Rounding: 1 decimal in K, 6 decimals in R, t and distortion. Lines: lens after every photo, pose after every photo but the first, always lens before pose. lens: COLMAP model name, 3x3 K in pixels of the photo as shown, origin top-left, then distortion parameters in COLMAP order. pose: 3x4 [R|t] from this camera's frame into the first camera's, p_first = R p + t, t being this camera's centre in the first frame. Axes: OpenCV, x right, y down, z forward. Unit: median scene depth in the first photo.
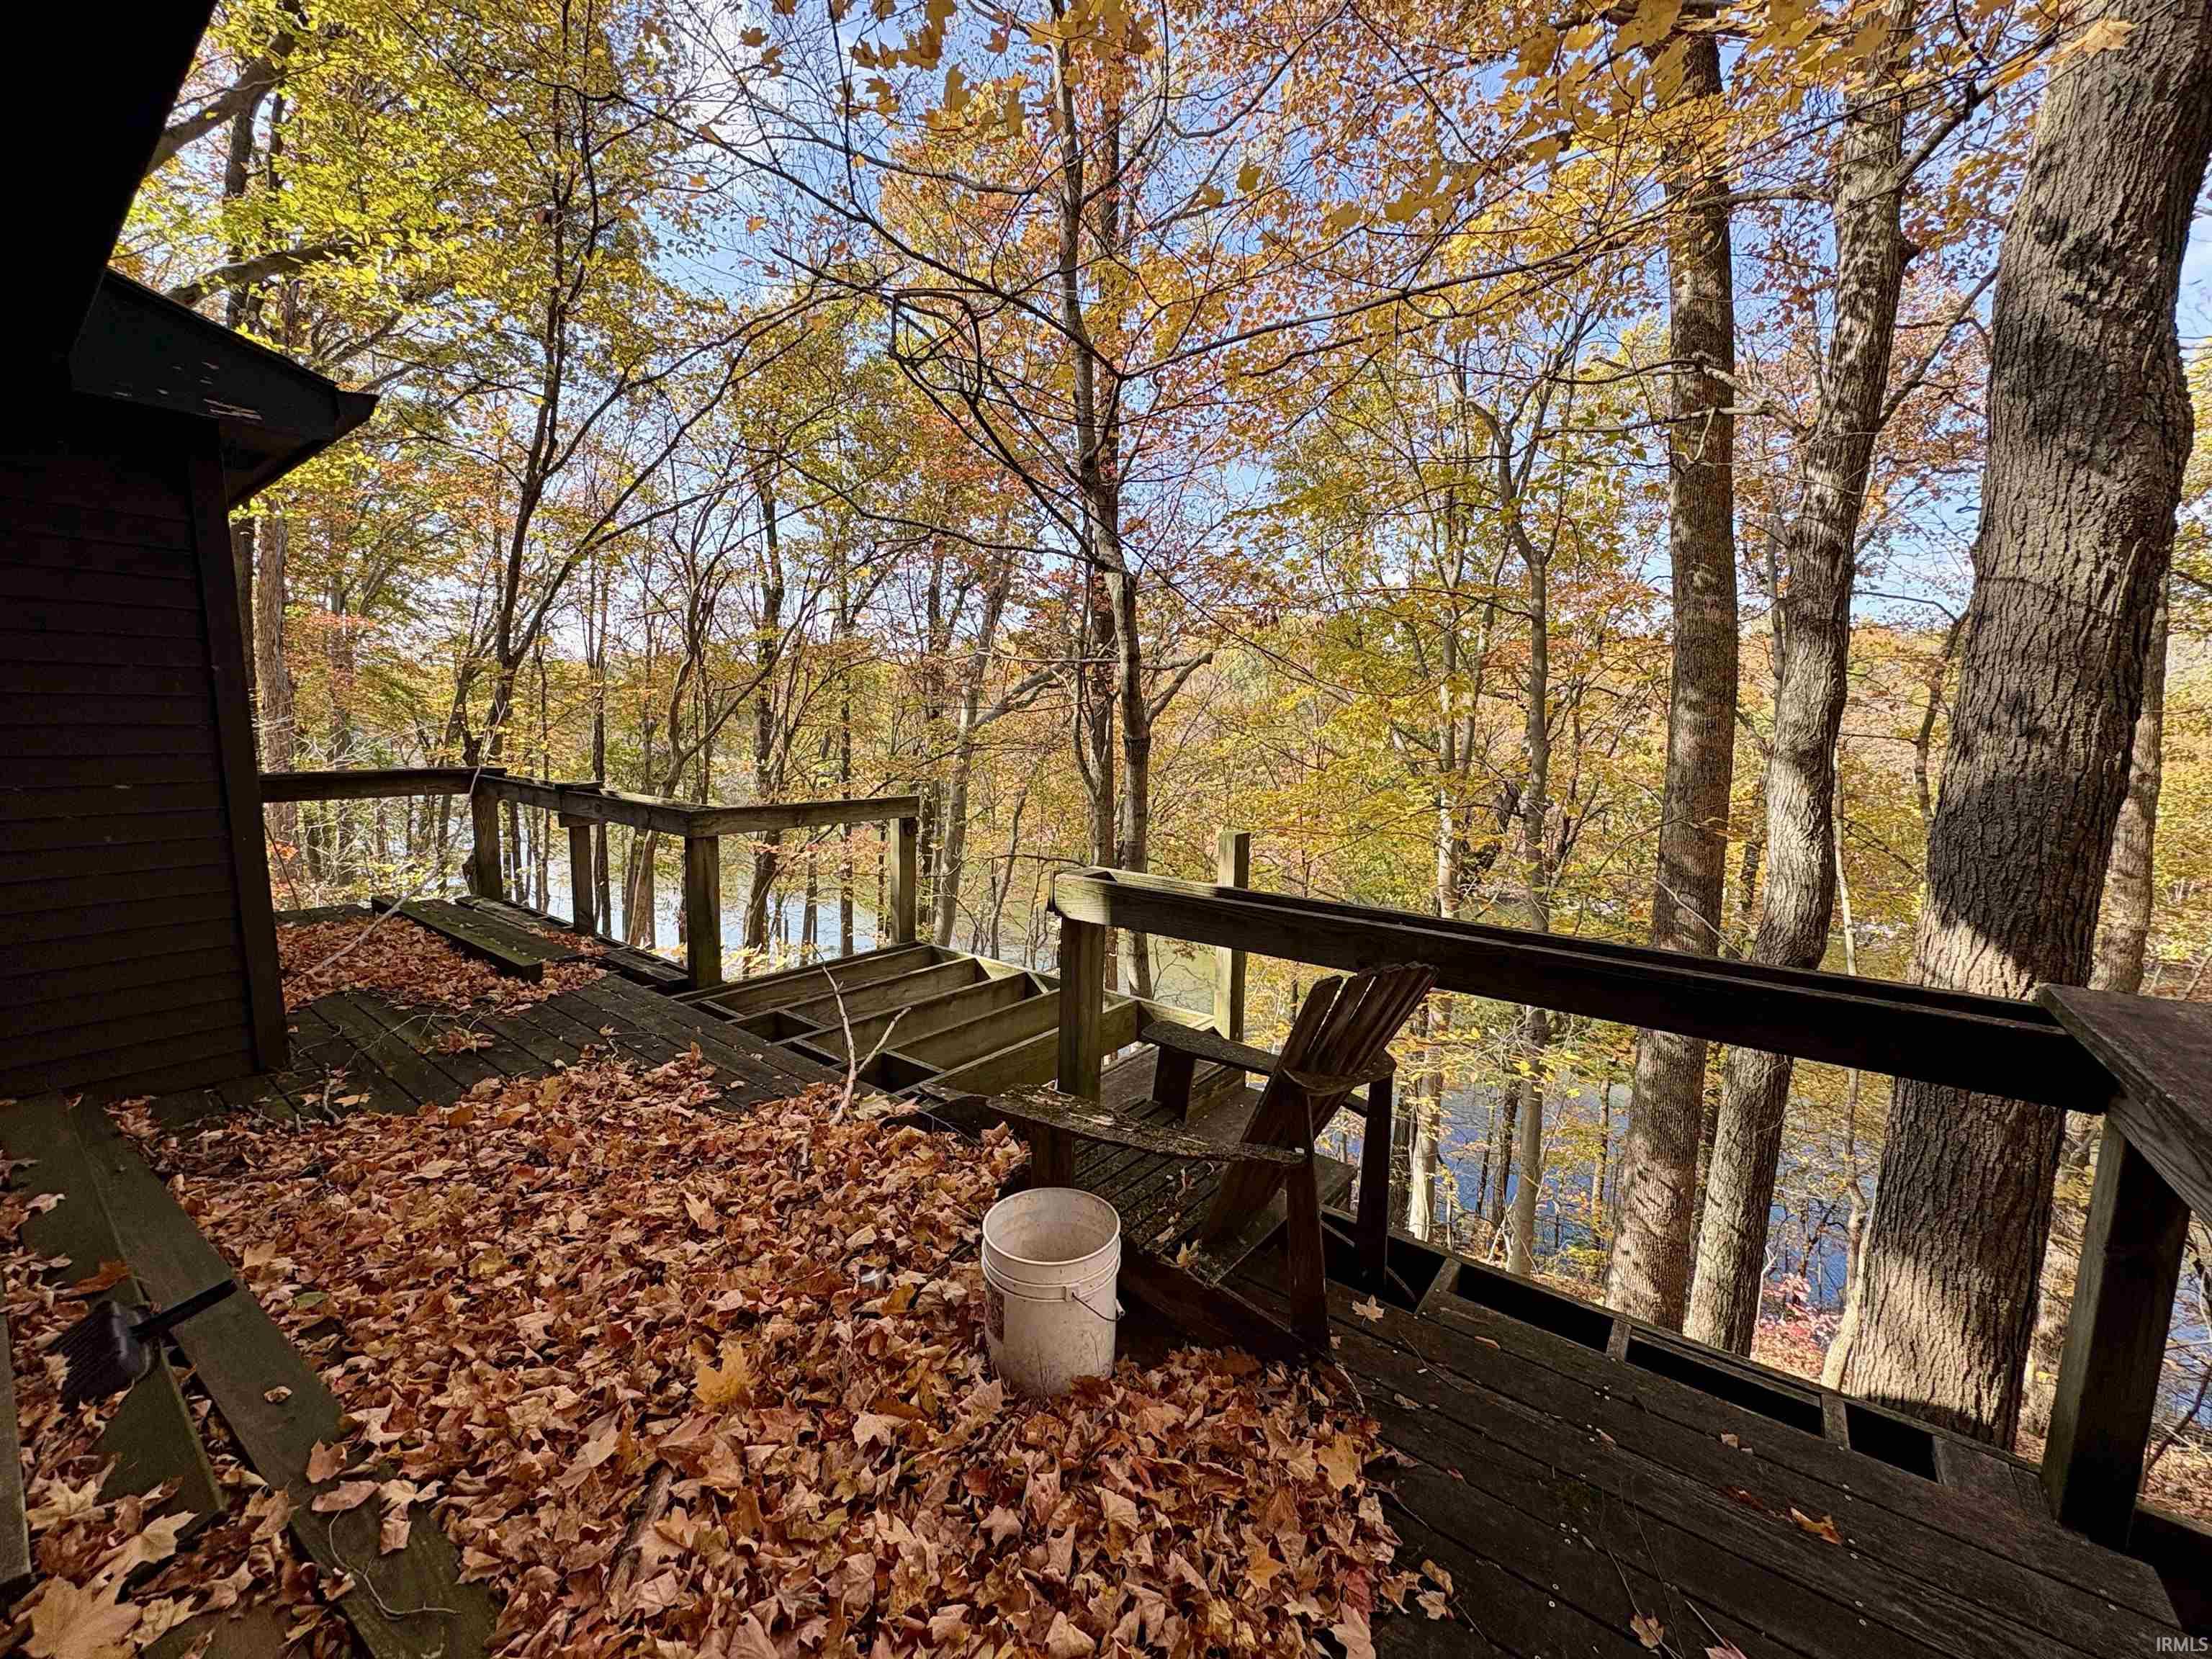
lens RADIAL K [[894.0, 0, 1106.7], [0, 894.0, 827.6], [0, 0, 1]] dist [-0.000824, 0.000309]
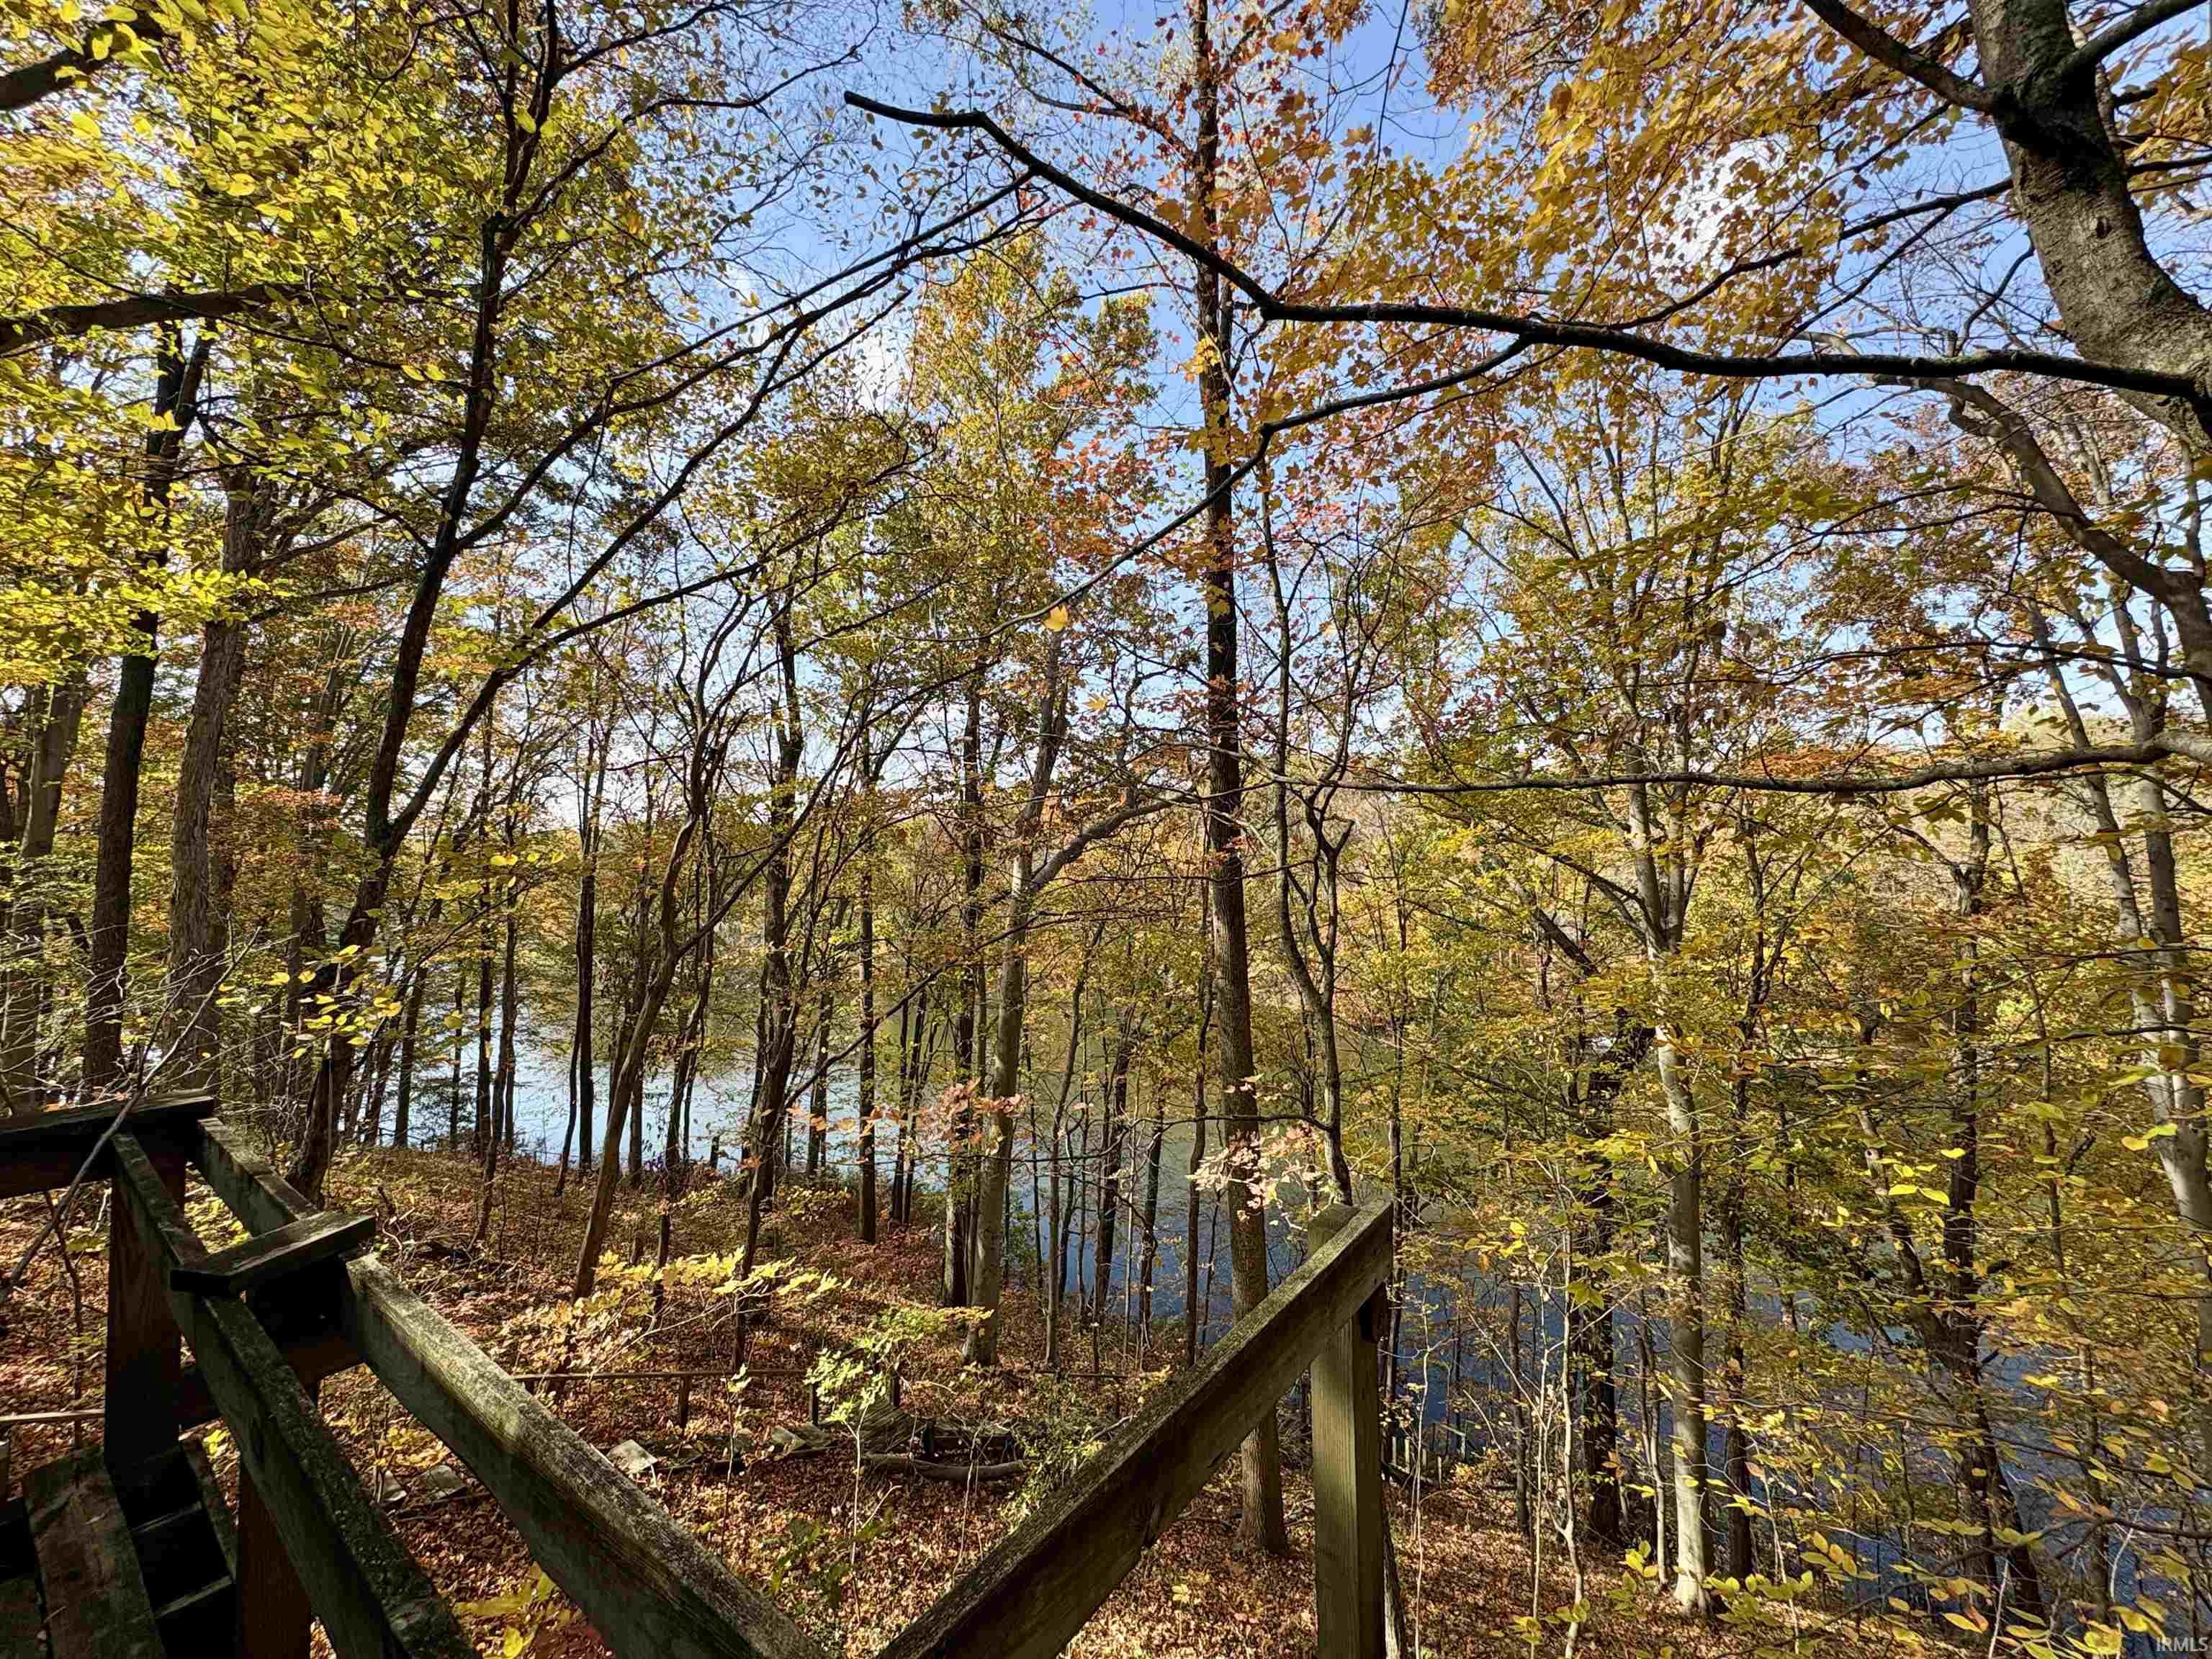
lens RADIAL K [[894.0, 0, 1105.0], [0, 894.0, 832.1], [0, 0, 1]] dist [-0.000824, 0.000309]
pose [[0.999335, -0.036376, 0.002475, -0.071867], [0.036303, 0.986462, -0.159923, -0.027976], [0.003376, 0.159906, 0.987126, 0.154727]]
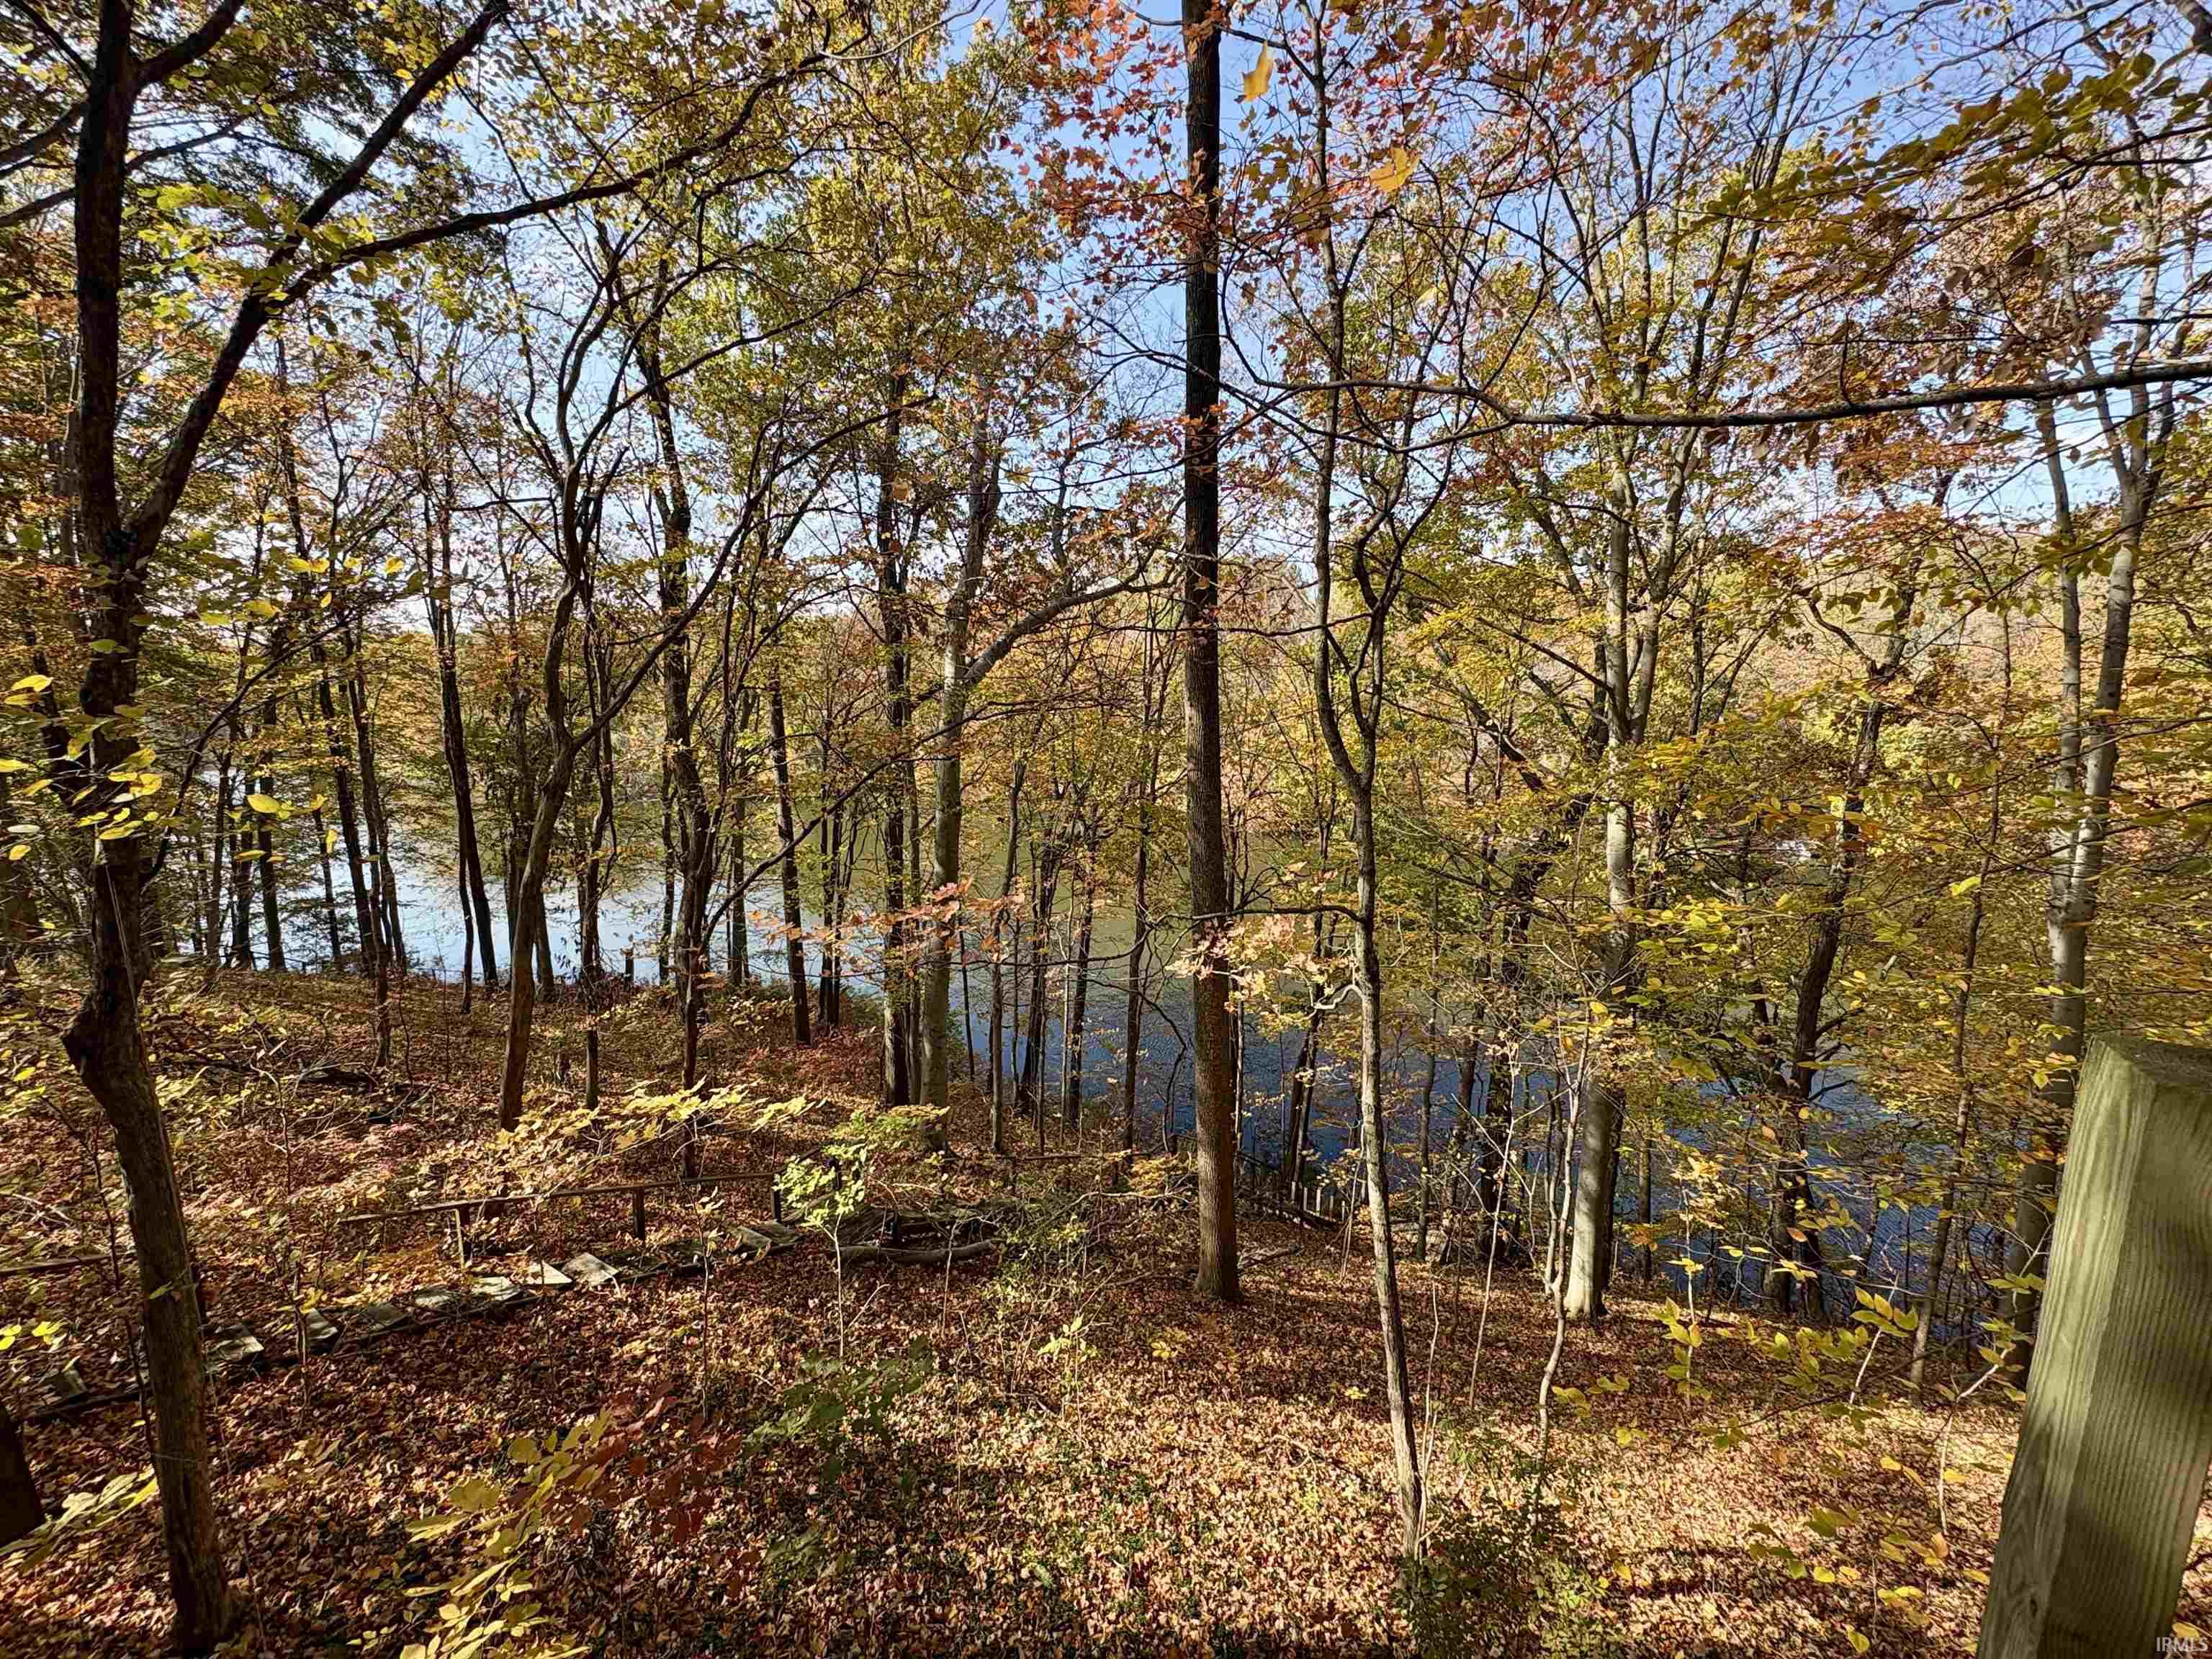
lens RADIAL K [[894.0, 0, 1108.1], [0, 894.0, 837.9], [0, 0, 1]] dist [-0.000824, 0.000309]
pose [[0.993733, -0.053616, 0.098081, -0.099349], [0.047738, 0.996975, 0.061328, -0.020286], [-0.101073, -0.056262, 0.993287, 0.201009]]
